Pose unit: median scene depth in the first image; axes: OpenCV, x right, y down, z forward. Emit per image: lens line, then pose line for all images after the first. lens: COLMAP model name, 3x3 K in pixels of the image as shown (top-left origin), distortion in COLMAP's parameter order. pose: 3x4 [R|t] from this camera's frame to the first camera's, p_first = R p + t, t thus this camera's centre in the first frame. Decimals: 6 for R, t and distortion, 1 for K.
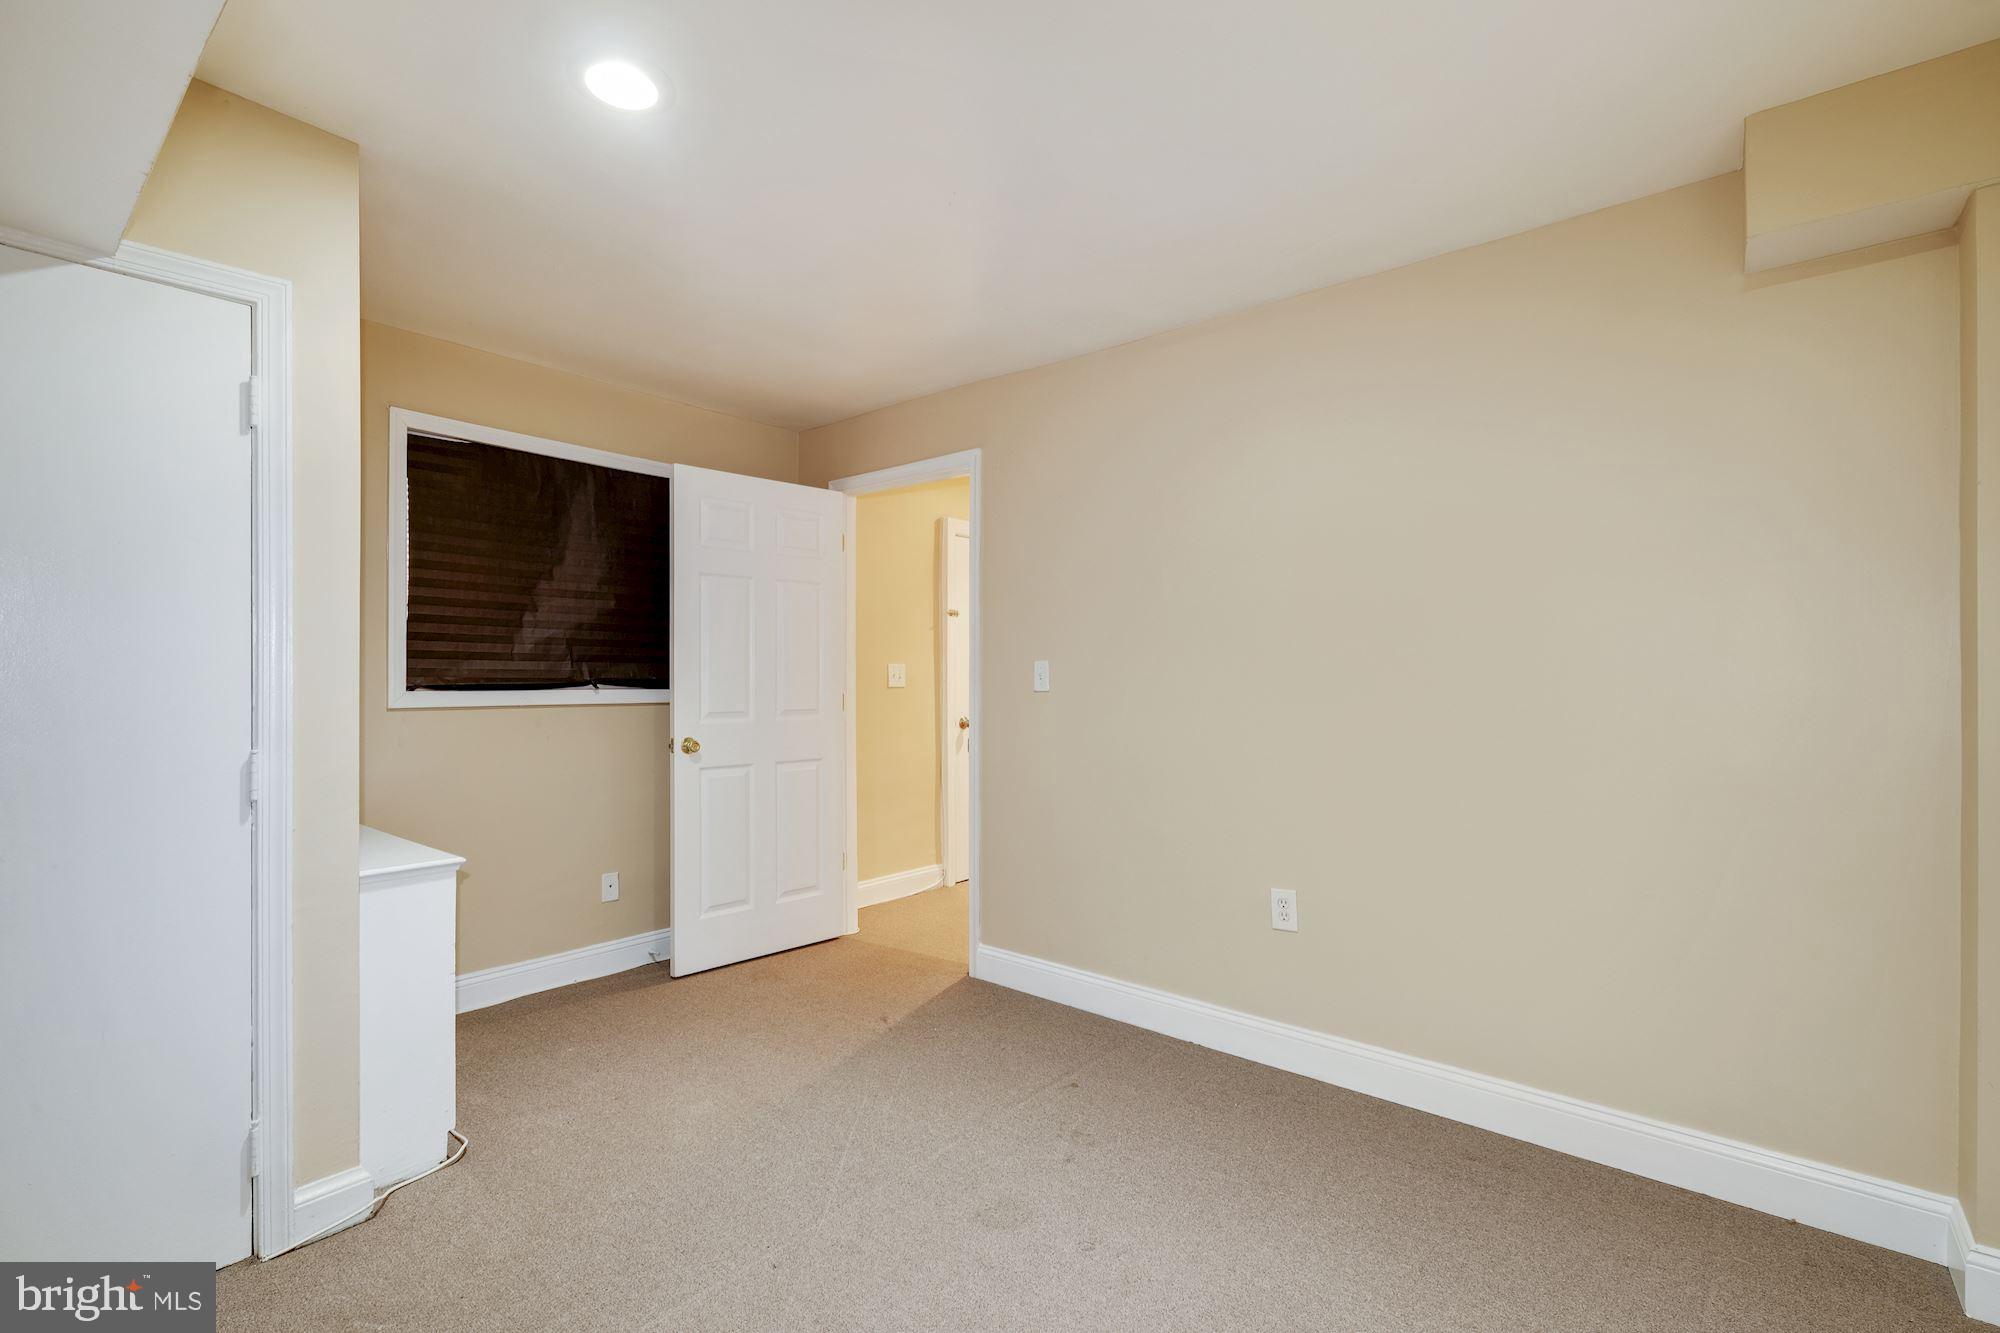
lens RADIAL K [[875.0, 0, 1003.7], [0, 875.0, 681.6], [0, 0, 1]] dist [-0.011355, 0.000142]
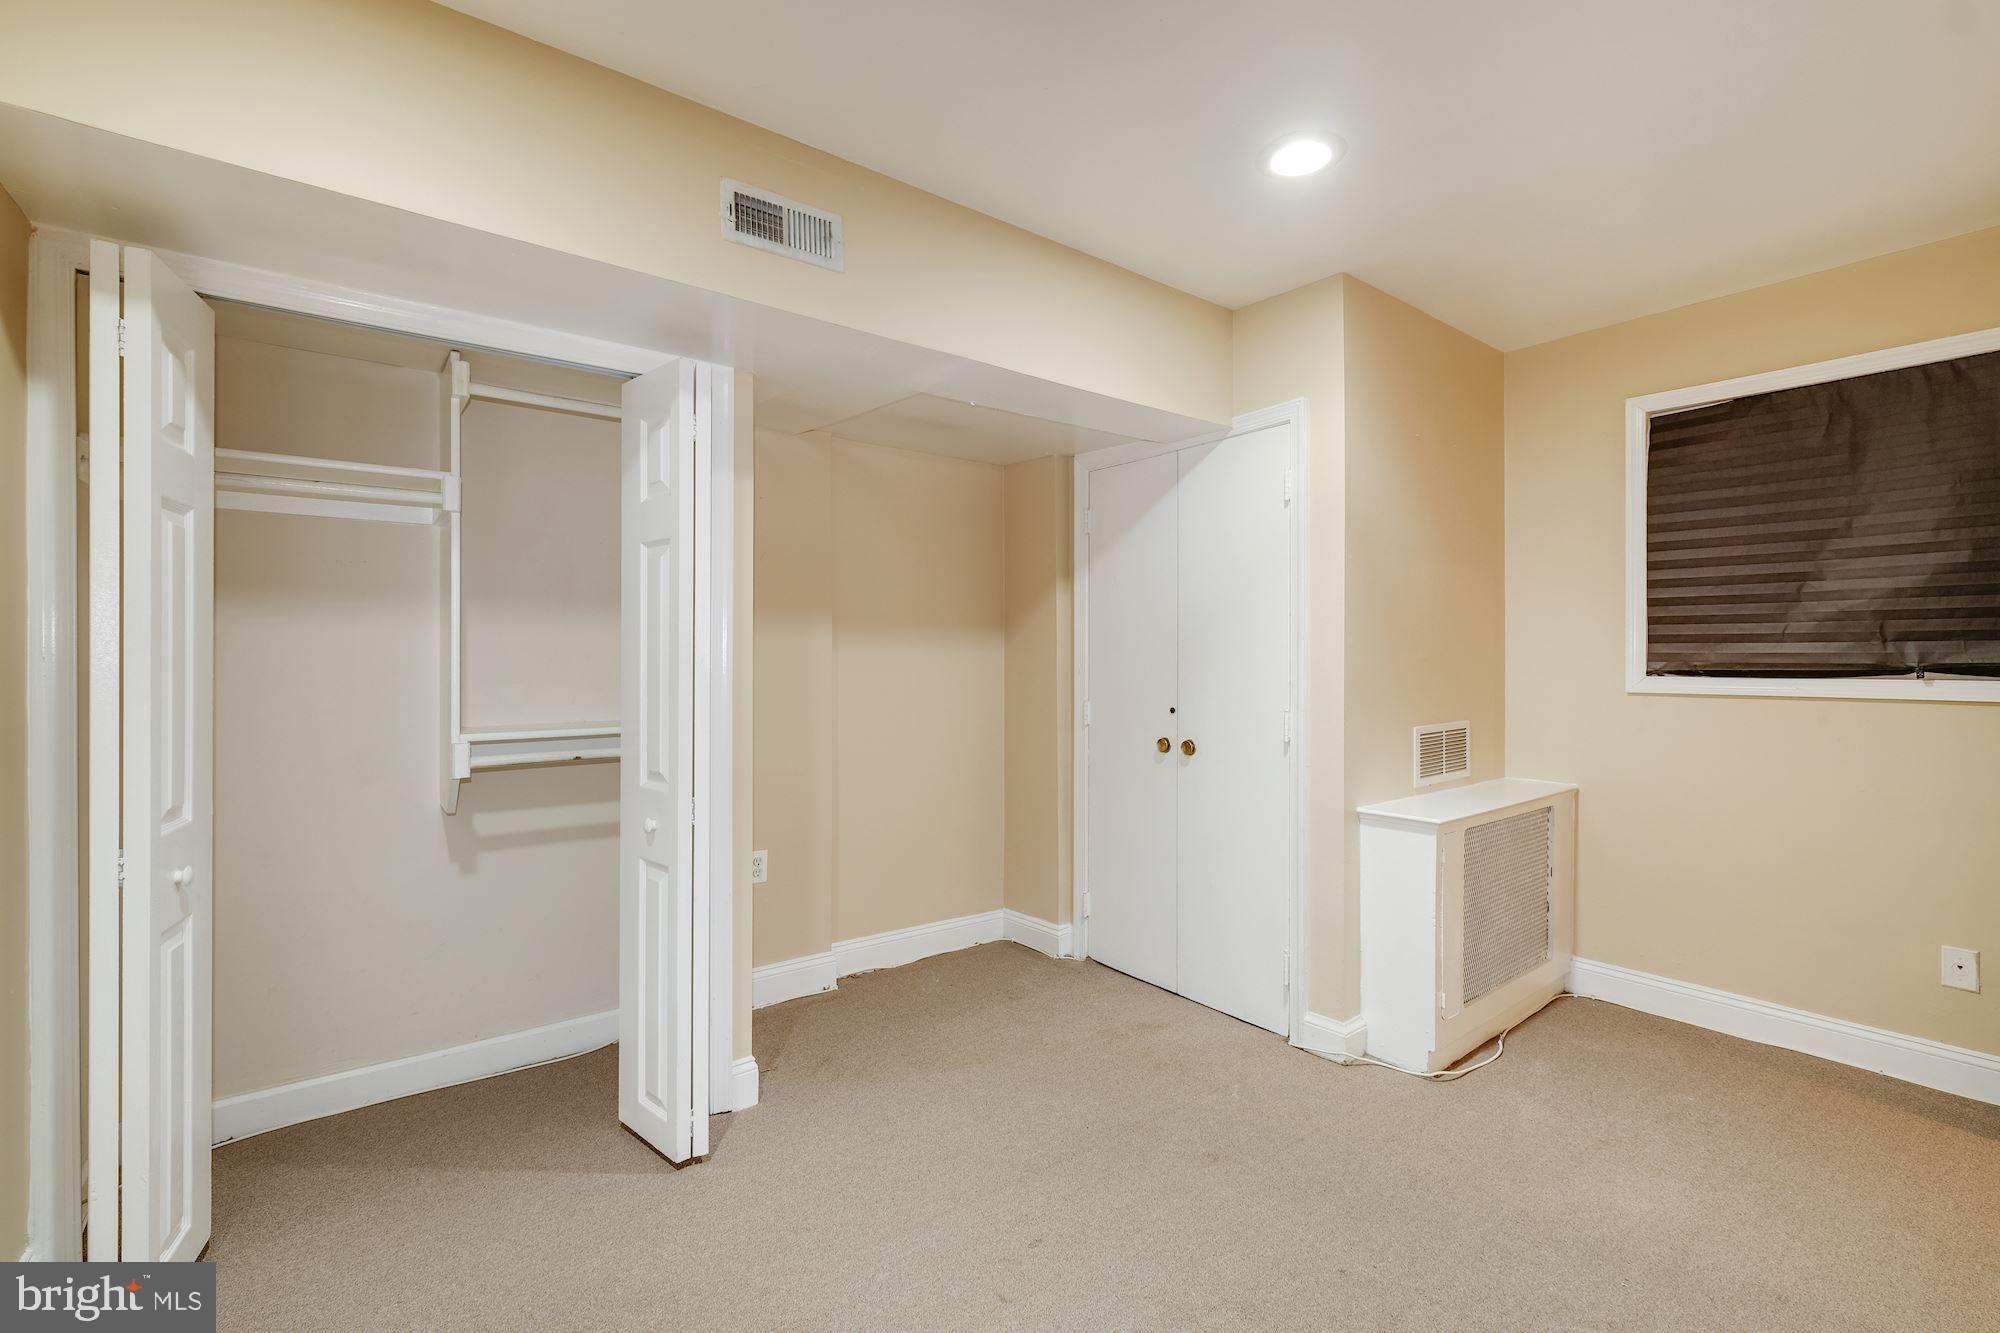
lens RADIAL K [[889.4, 0, 1000.6], [0, 889.4, 661.3], [0, 0, 1]] dist [-0.000565, -0.000643]
pose [[-0.211119, -0.002154, -0.977458, 0.441831], [-0.003895, 0.999991, -0.001362, -0.001963], [0.977453, 0.003520, -0.211125, 0.462086]]
